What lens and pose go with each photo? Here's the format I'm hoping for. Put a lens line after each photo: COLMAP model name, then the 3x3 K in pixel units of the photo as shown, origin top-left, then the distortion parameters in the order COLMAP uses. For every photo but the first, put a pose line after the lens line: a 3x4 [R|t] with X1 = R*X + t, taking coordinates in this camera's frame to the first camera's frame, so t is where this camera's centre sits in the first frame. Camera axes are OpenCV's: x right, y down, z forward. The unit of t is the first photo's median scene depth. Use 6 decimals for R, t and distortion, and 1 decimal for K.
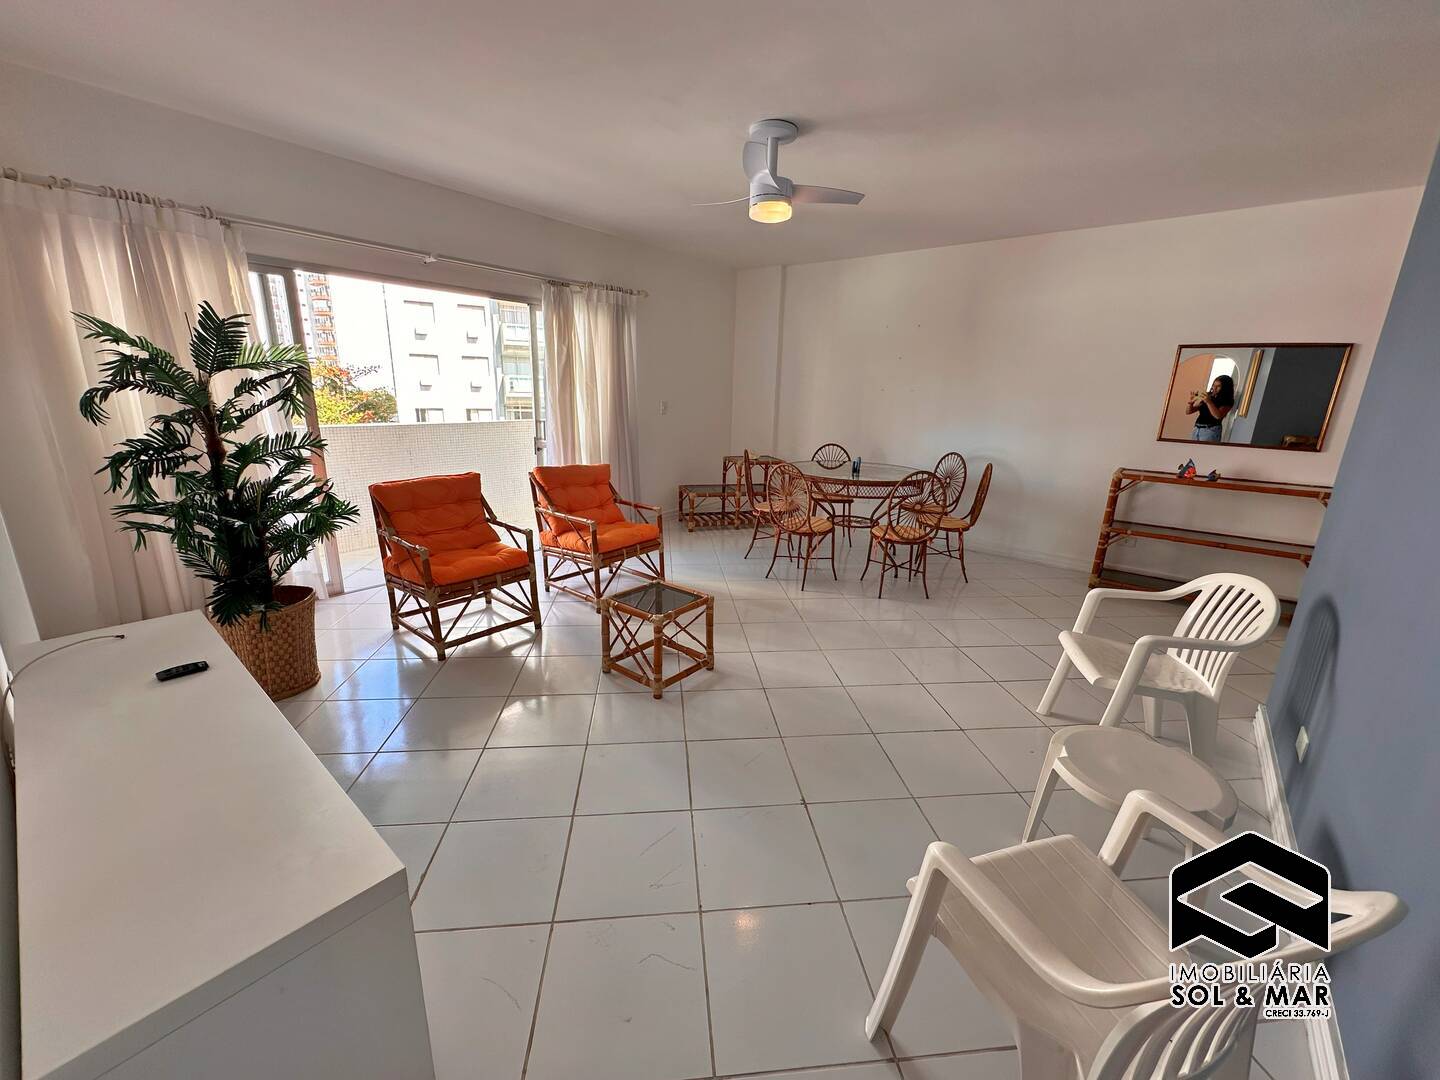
lens RADIAL K [[572.2, 0, 717.4], [0, 572.2, 535.9], [0, 0, 1]] dist [-0.001564, -0.000124]
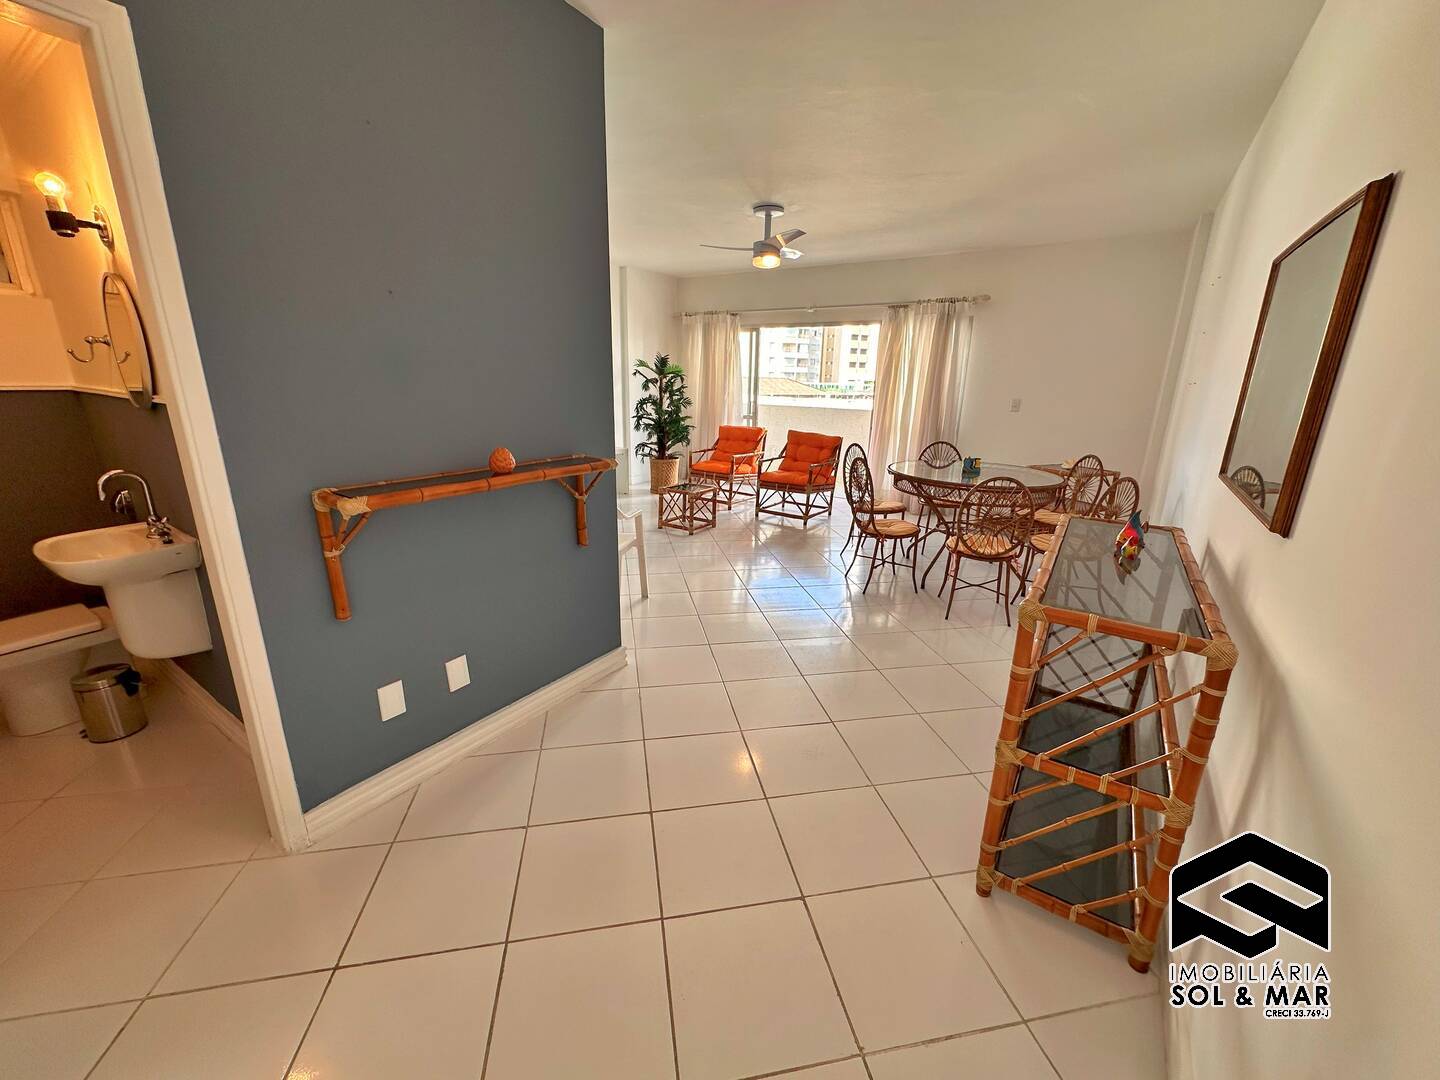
lens RADIAL K [[572.2, 0, 721.2], [0, 572.2, 538.2], [0, 0, 1]] dist [-0.001564, -0.000124]
pose [[0.057547, 0.251043, -0.966264, 1.425011], [-0.271145, 0.935417, 0.226881, -0.163824], [0.960817, 0.248942, 0.121900, 0.739479]]
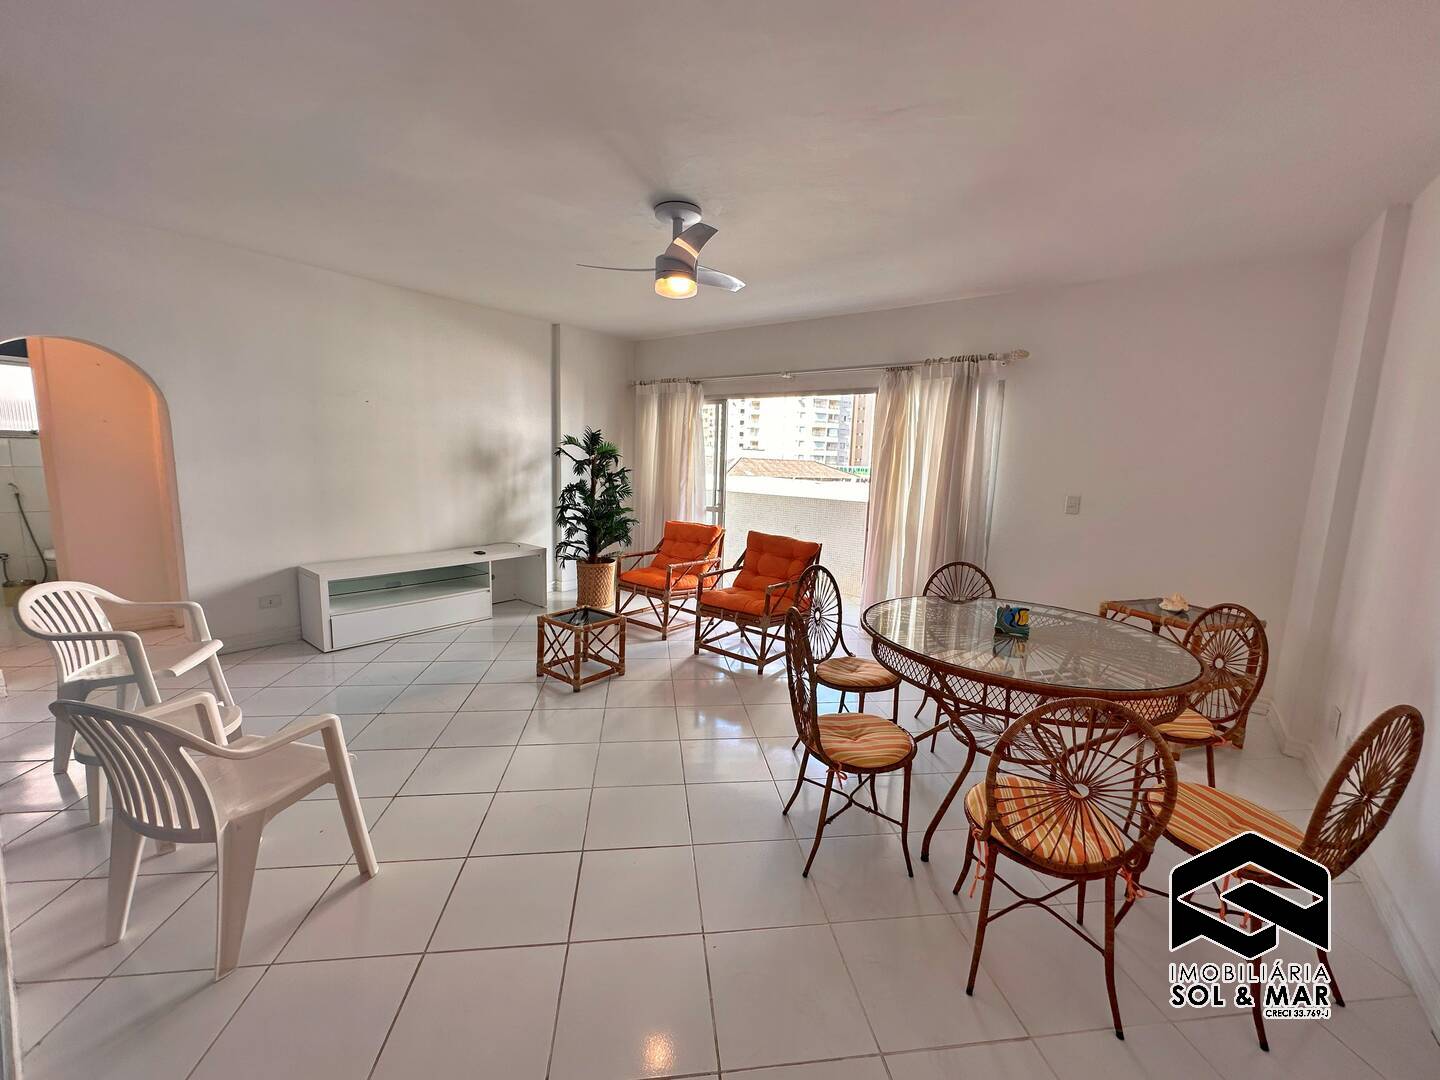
lens RADIAL K [[572.2, 0, 720.4], [0, 572.2, 537.4], [0, 0, 1]] dist [-0.001564, -0.000124]
pose [[-0.001445, 0.116198, -0.993225, 0.921558], [-0.287122, 0.951357, 0.111718, -0.242937], [0.957893, 0.285338, 0.031988, 0.972440]]
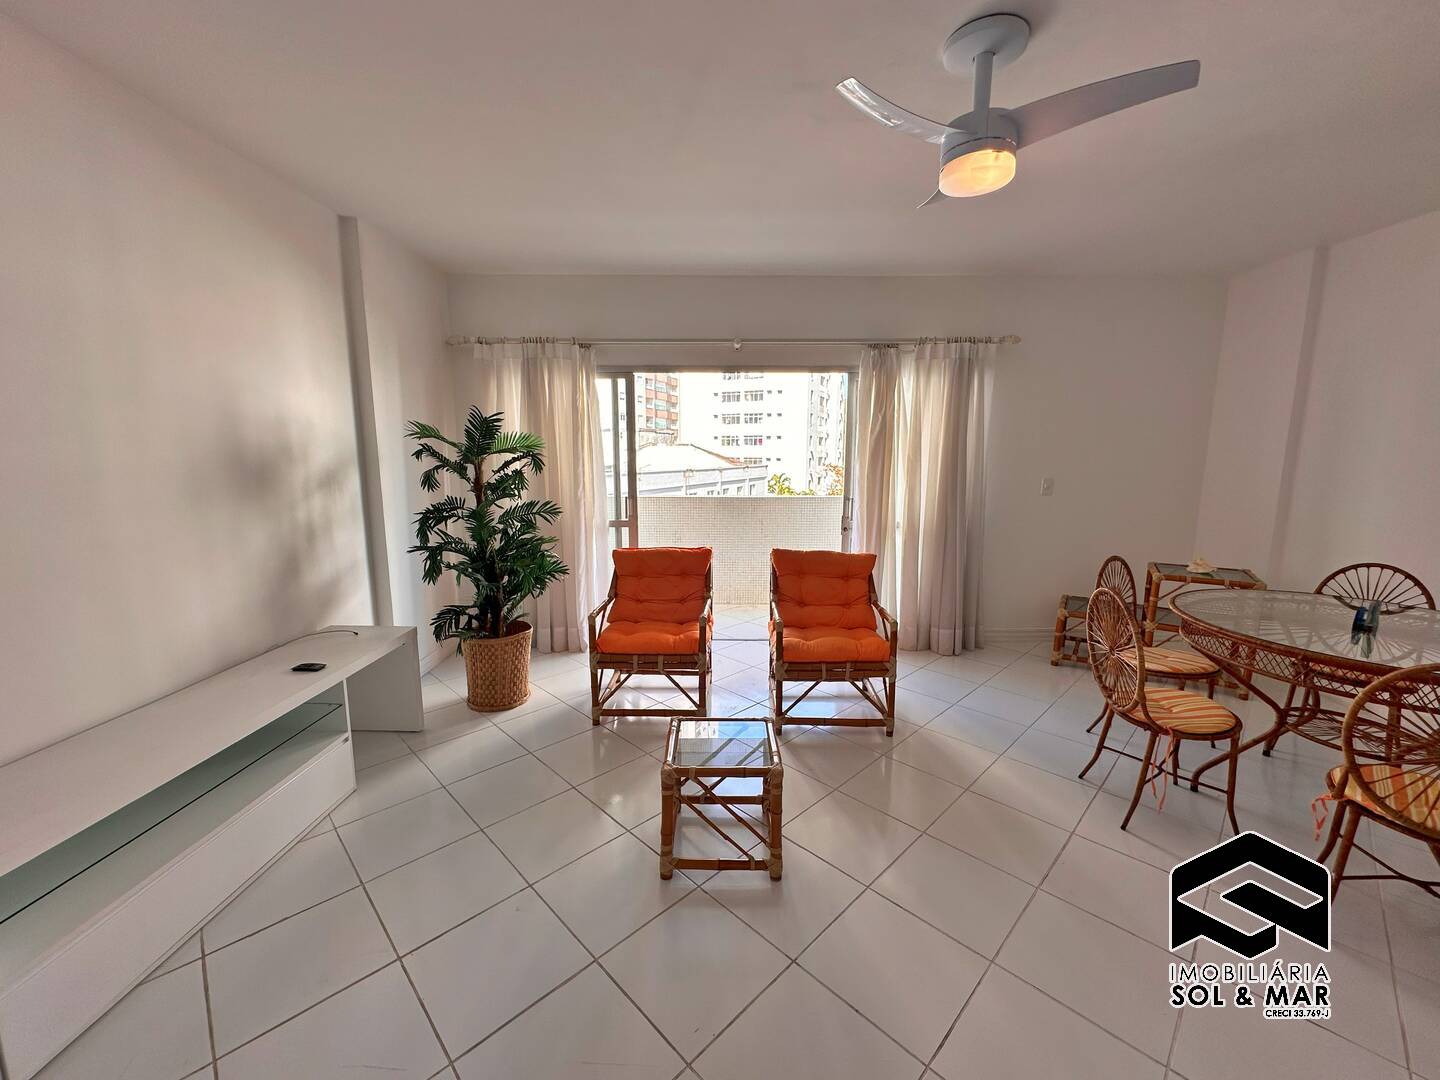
lens RADIAL K [[572.2, 0, 726.7], [0, 572.2, 536.3], [0, 0, 1]] dist [-0.001564, -0.000124]
pose [[0.624408, 0.086276, -0.776319, 0.357737], [-0.181293, 0.982748, -0.036599, -0.099613], [0.759768, 0.163594, 0.629277, 0.399463]]
